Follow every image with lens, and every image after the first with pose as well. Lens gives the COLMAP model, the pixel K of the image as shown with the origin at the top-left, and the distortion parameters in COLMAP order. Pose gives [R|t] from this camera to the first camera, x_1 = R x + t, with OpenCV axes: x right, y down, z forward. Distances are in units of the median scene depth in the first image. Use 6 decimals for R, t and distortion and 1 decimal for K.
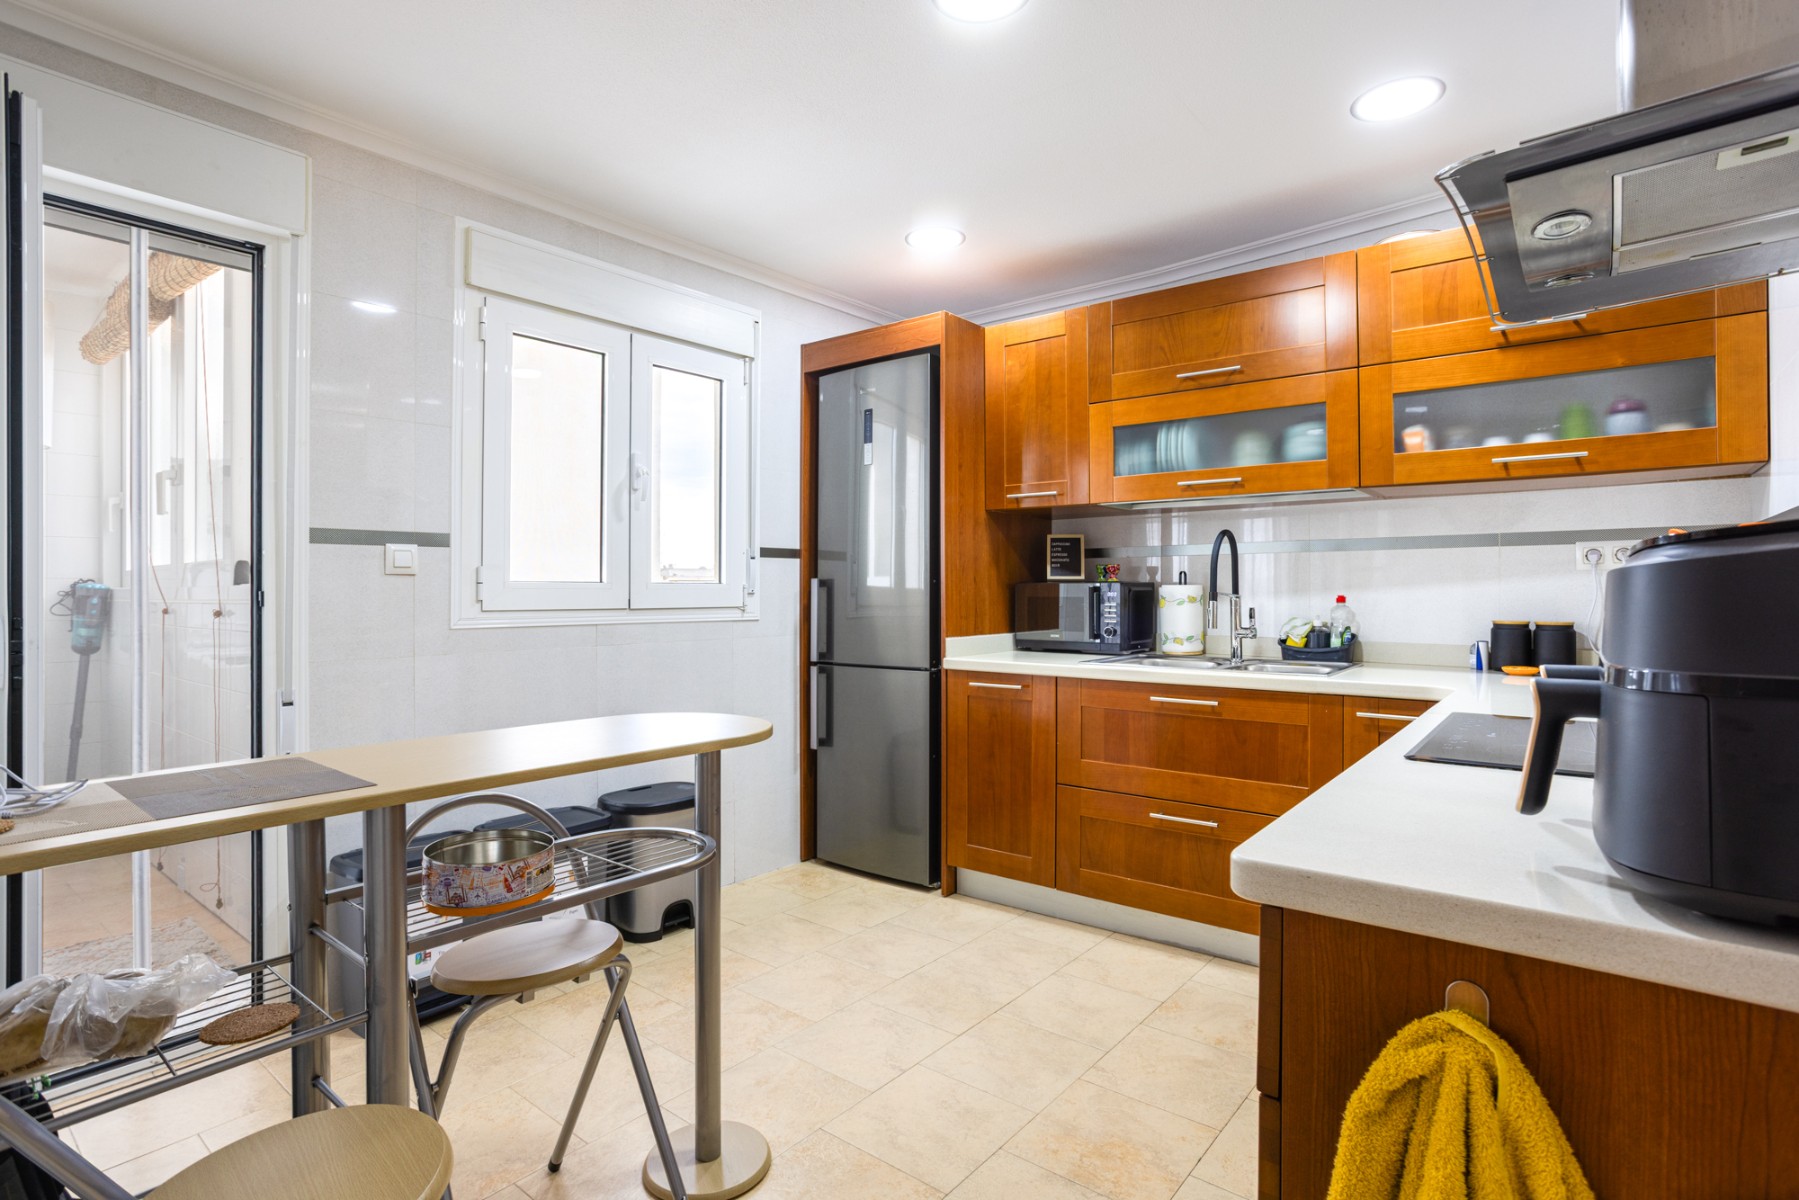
lens RADIAL K [[897.5, 0, 904.5], [0, 897.5, 581.3], [0, 0, 1]] dist [-0.053298, 0.028484]
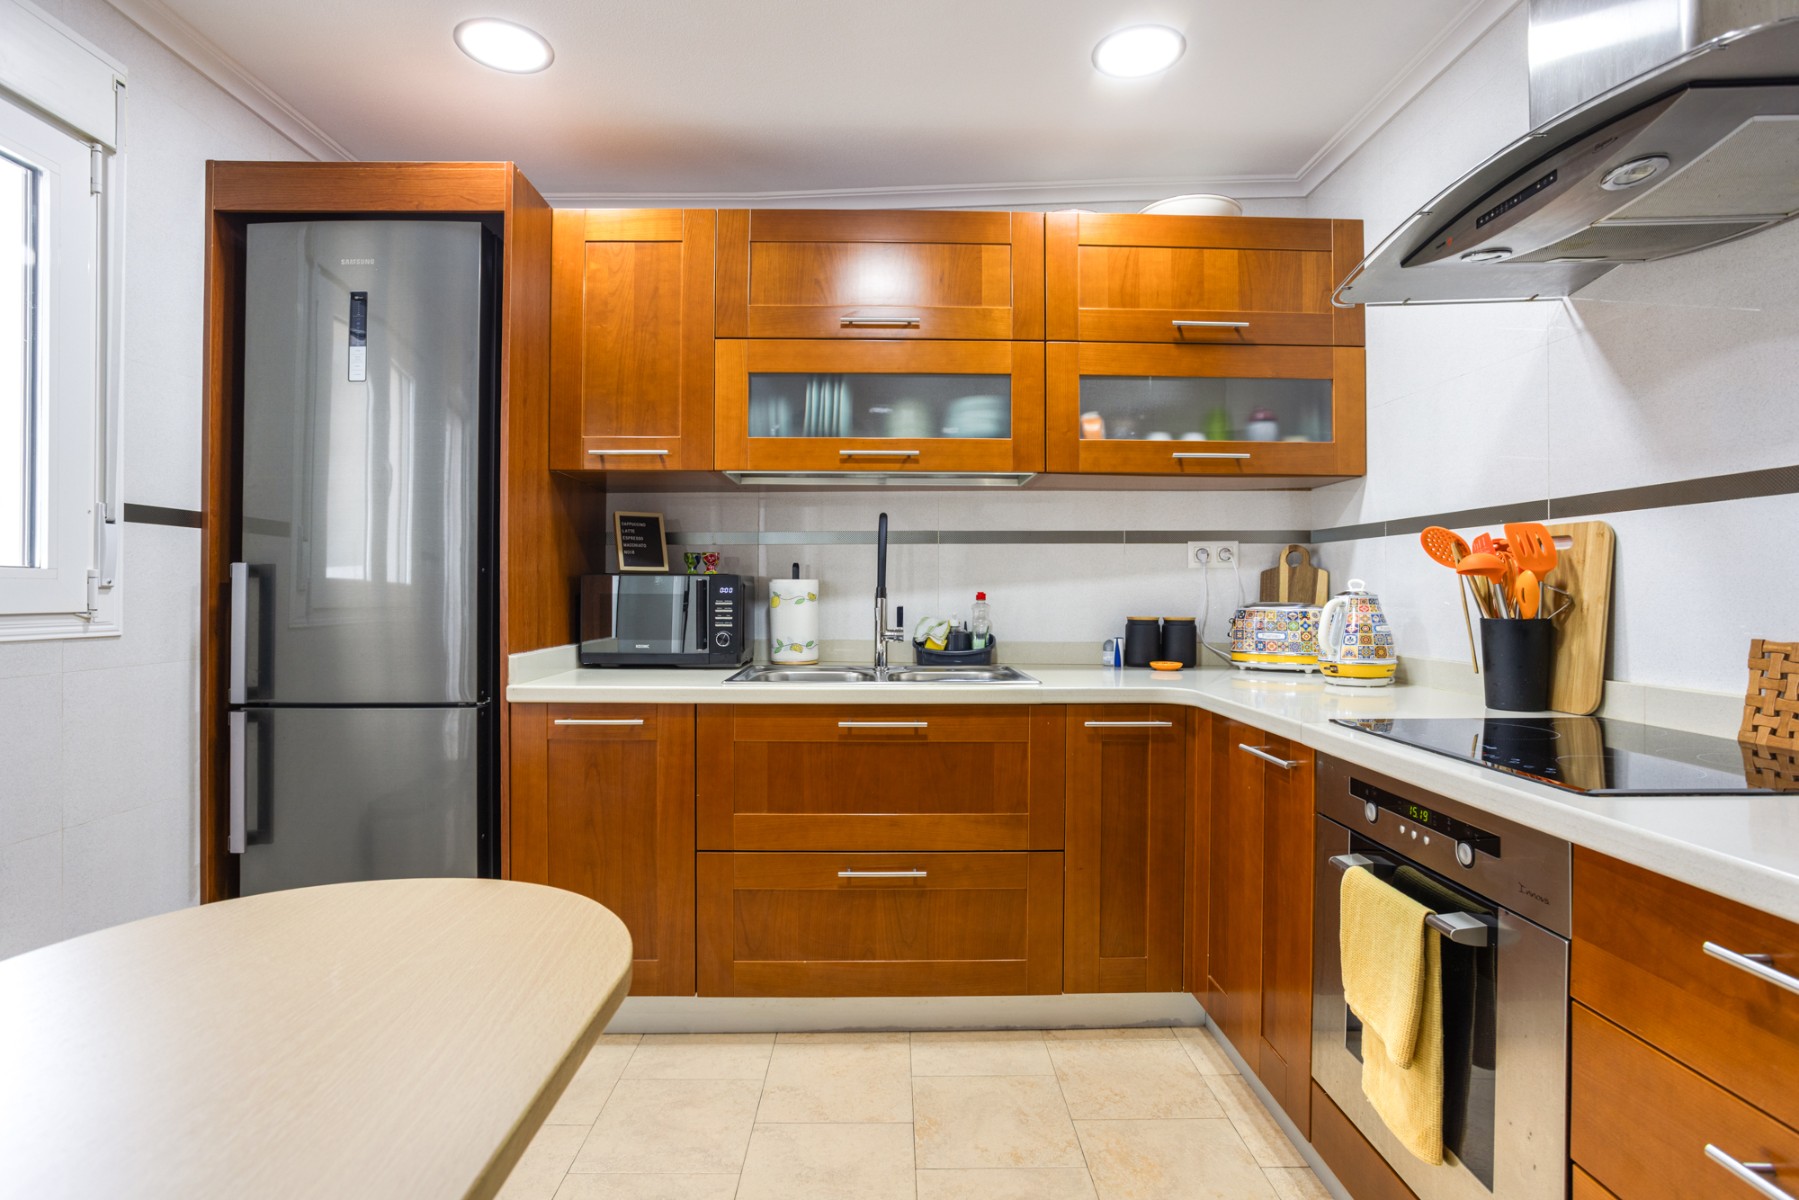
lens RADIAL K [[900.8, 0, 905.6], [0, 900.8, 587.3], [0, 0, 1]] dist [-0.055232, 0.030961]
pose [[0.768499, 0.005537, 0.639827, -0.150701], [-0.009027, 0.999957, 0.002188, 0.008788], [-0.639787, -0.007457, 0.768516, 0.308844]]
